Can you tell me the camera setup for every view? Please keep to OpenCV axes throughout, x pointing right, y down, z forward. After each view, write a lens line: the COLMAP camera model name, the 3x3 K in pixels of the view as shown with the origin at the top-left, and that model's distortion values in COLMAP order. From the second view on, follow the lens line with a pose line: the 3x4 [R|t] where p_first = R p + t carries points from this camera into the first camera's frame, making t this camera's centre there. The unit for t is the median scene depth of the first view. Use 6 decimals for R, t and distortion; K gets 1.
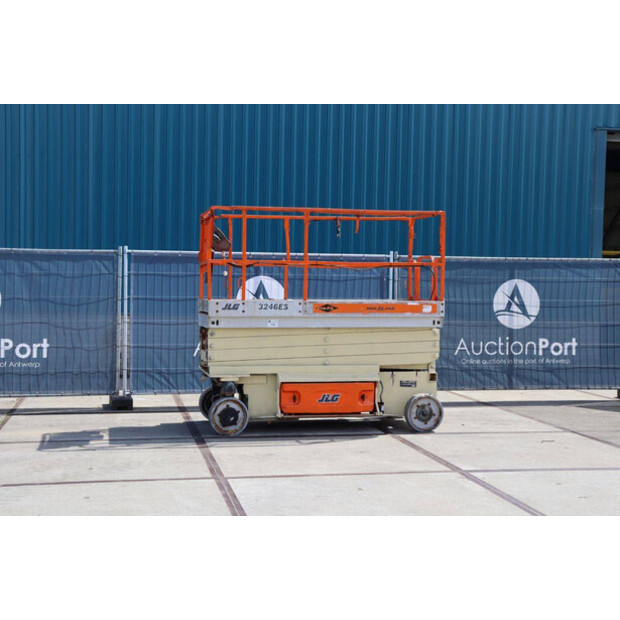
lens RADIAL K [[937.9, 0, 306.5], [0, 937.9, 308.9], [0, 0, 1]] dist [0.126970, 0.000000]
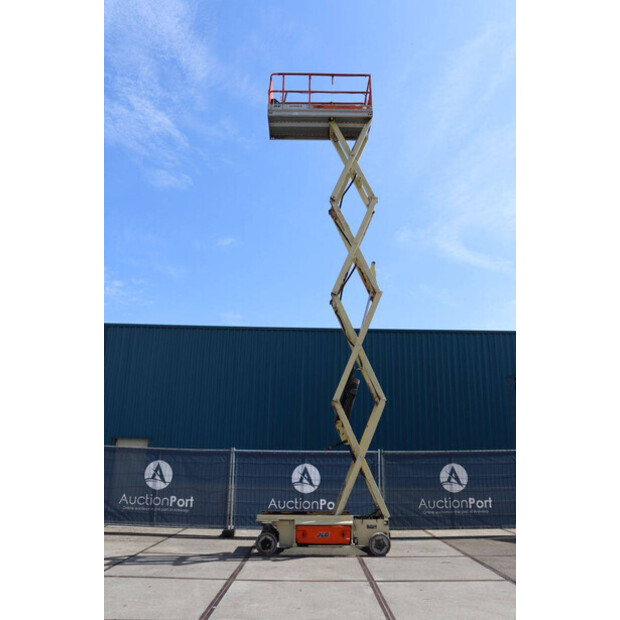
lens RADIAL K [[504.2, 0, 312.2], [0, 504.2, 307.2], [0, 0, 1]] dist [-0.141270, 0.097727]
pose [[0.980182, -0.063306, -0.187714, 0.174518], [-0.001911, 0.944498, -0.328513, -0.004463], [0.198092, 0.322361, 0.925658, 0.002319]]
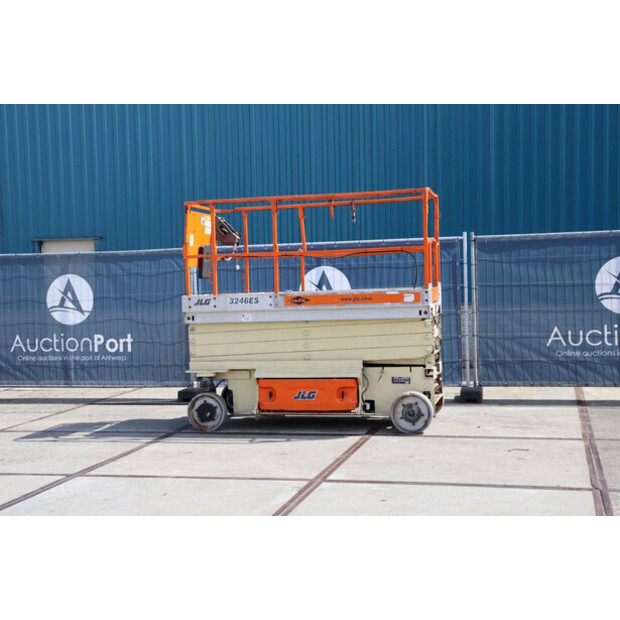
lens RADIAL K [[937.9, 0, 310.7], [0, 937.9, 306.7], [0, 0, 1]] dist [0.126970, 0.000000]
pose [[0.895148, -0.025398, -0.445045, 0.387273], [0.031651, 0.999477, 0.006623, -0.000235], [0.444644, -0.020015, 0.895484, 0.132392]]
